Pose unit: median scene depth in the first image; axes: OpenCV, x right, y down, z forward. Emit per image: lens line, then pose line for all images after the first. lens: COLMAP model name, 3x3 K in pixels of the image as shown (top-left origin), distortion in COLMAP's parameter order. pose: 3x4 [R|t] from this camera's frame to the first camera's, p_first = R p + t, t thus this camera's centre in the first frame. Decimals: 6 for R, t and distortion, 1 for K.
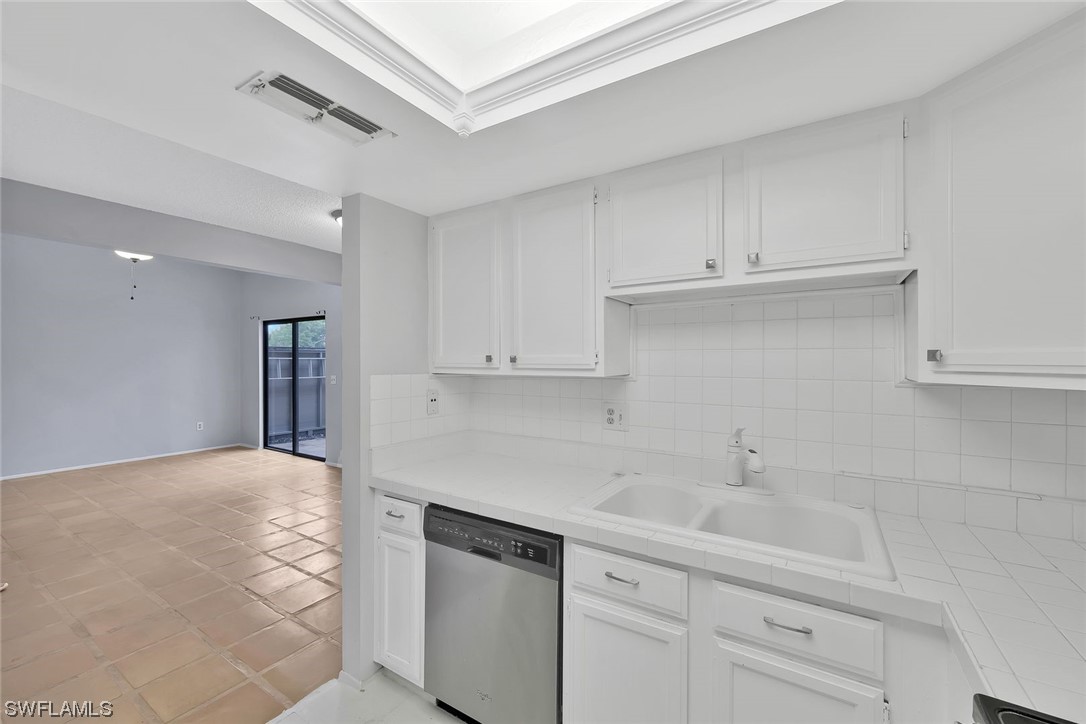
lens RADIAL K [[436.6, 0, 543.6], [0, 436.6, 342.4], [0, 0, 1]] dist [-0.000483, 0.000012]
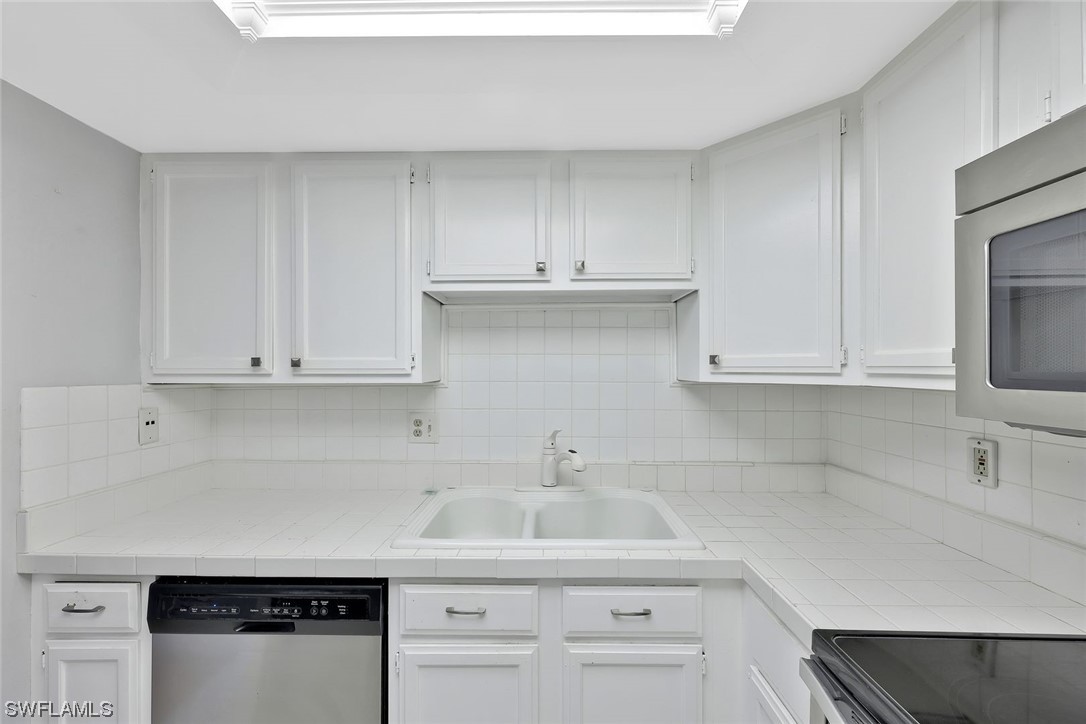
lens RADIAL K [[438.7, 0, 543.1], [0, 438.7, 356.1], [0, 0, 1]] dist [-0.000293, 0.000215]
pose [[0.853552, 0.014446, 0.520807, -0.127770], [-0.020593, 0.999770, 0.006020, 0.016703], [-0.520600, -0.015864, 0.853653, 0.143064]]
